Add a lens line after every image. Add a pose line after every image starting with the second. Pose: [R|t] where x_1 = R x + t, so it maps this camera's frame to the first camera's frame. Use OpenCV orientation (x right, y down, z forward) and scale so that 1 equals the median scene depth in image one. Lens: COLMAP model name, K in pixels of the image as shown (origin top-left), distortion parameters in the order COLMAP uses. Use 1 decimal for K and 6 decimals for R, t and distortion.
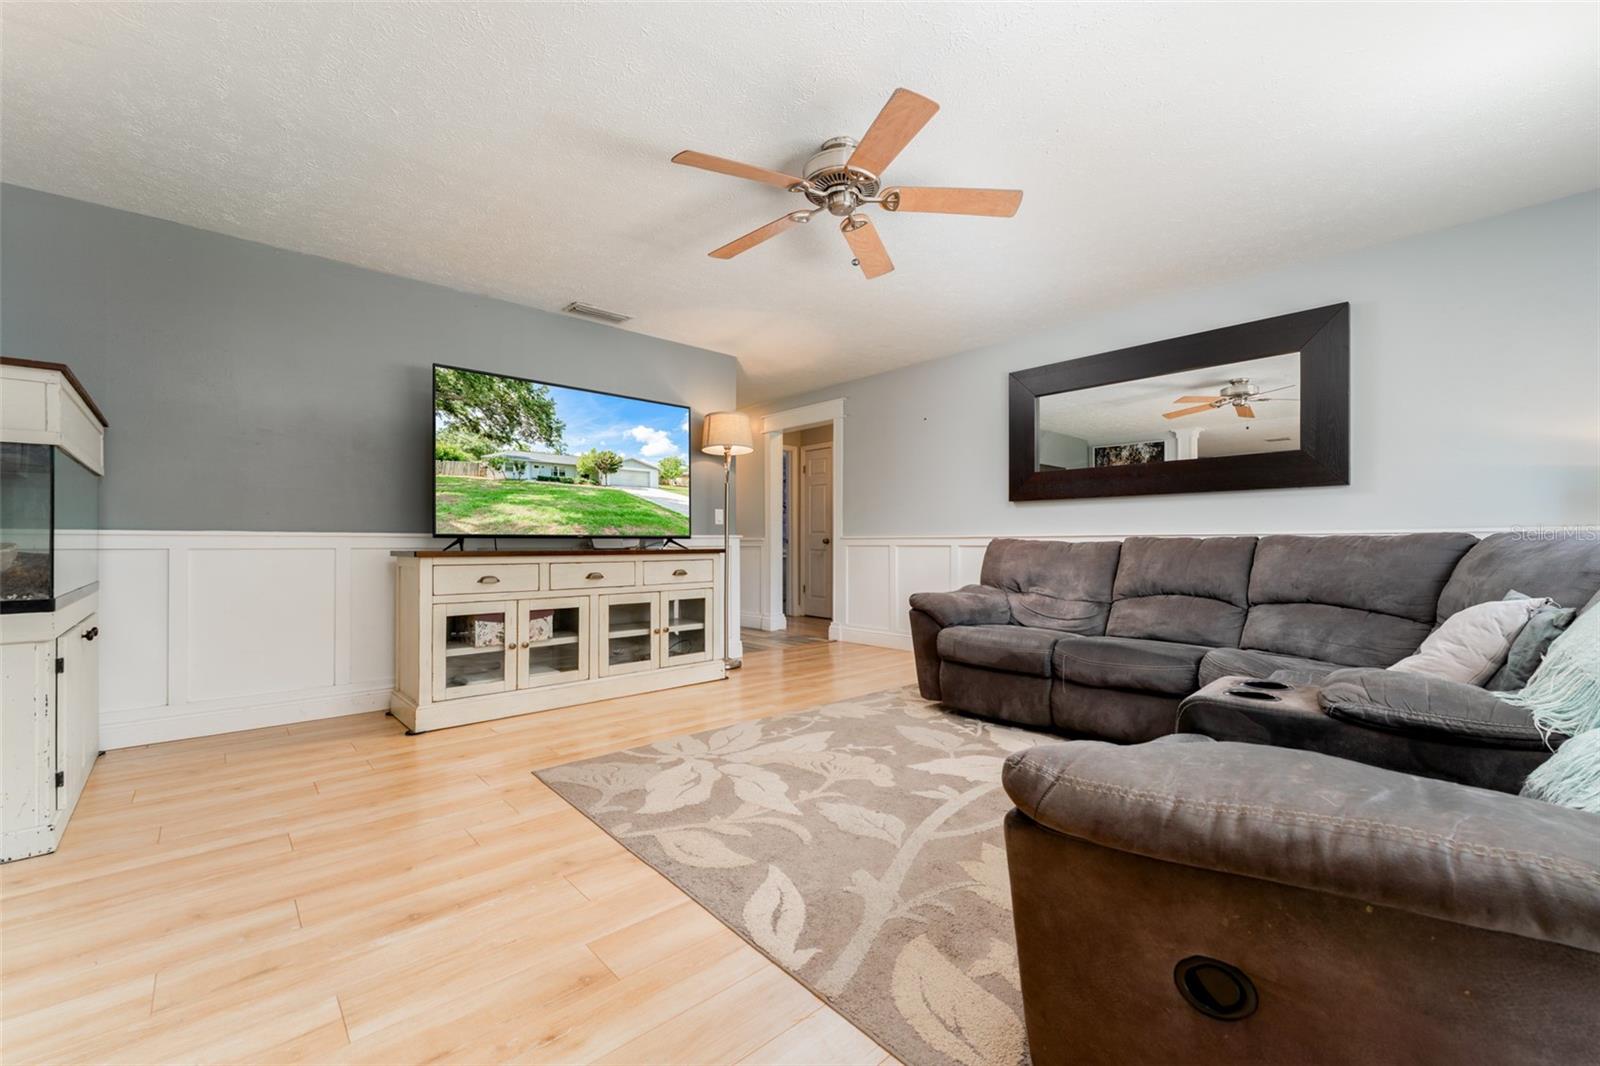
lens RADIAL K [[646.6, 0, 799.2], [0, 646.6, 550.7], [0, 0, 1]] dist [0.000204, -0.000027]
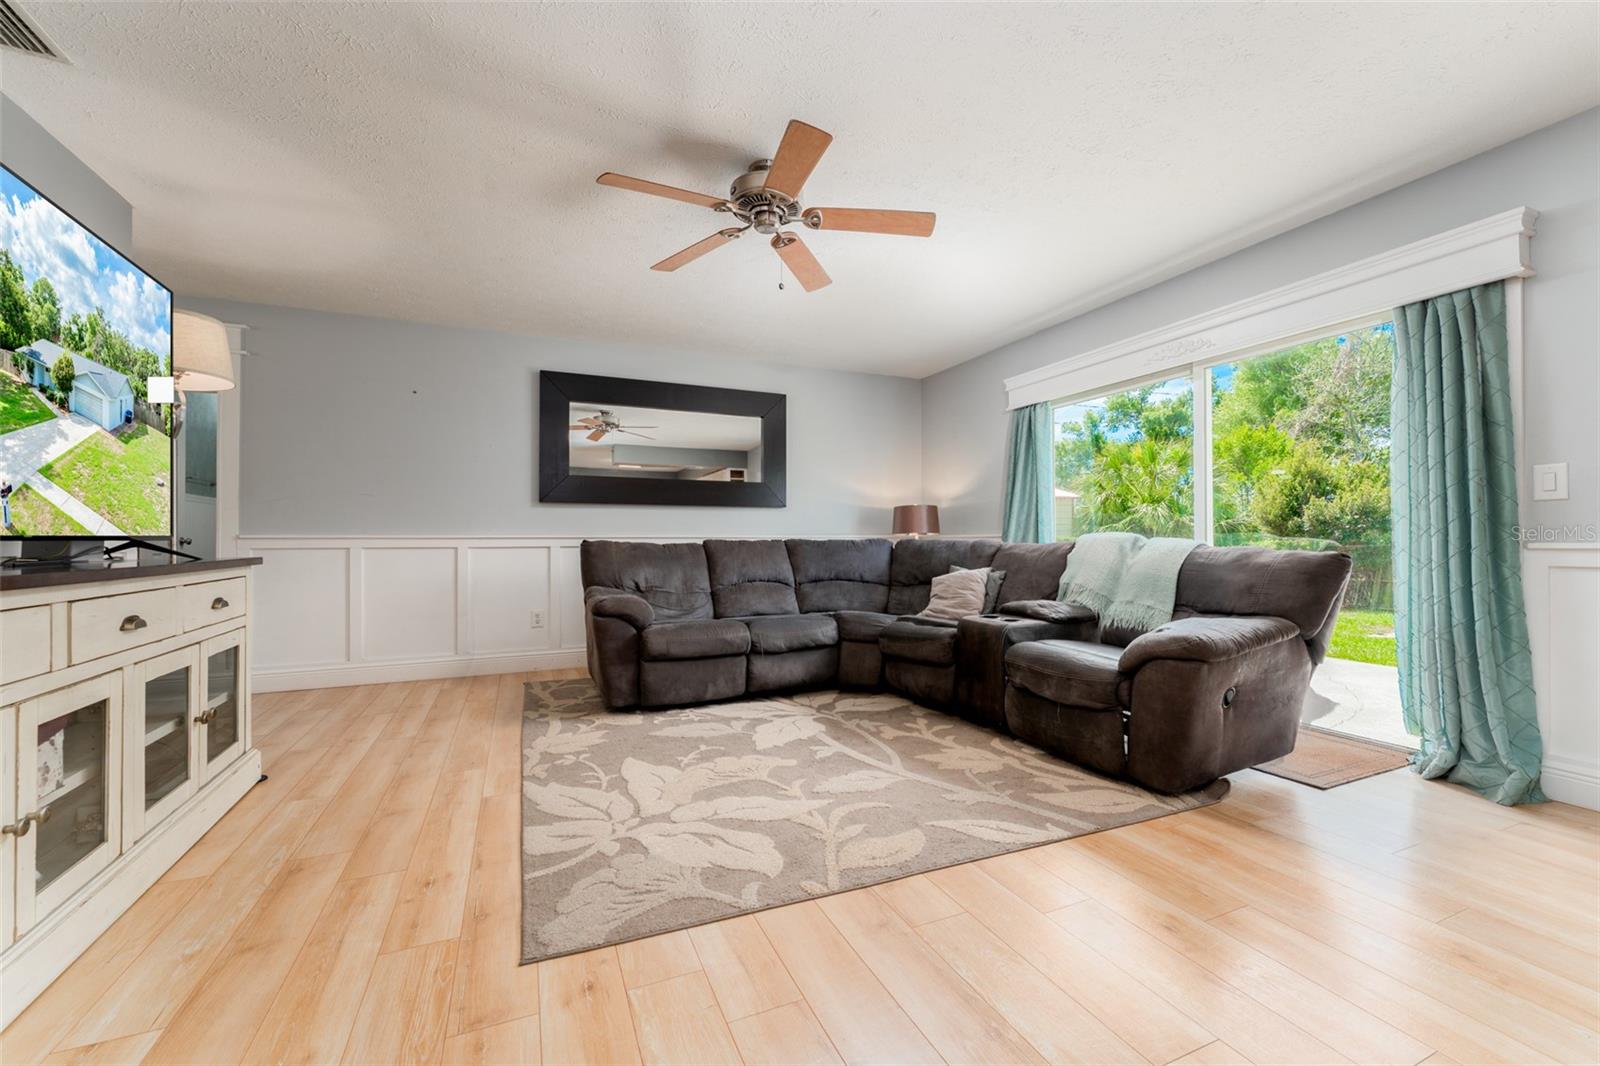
lens RADIAL K [[645.3, 0, 795.5], [0, 645.3, 540.8], [0, 0, 1]] dist [0.000013, -0.000232]
pose [[0.318835, -0.001253, 0.947809, -0.809467], [0.010028, 0.999948, -0.002051, -0.017364], [-0.947757, 0.010159, 0.318831, 0.558585]]
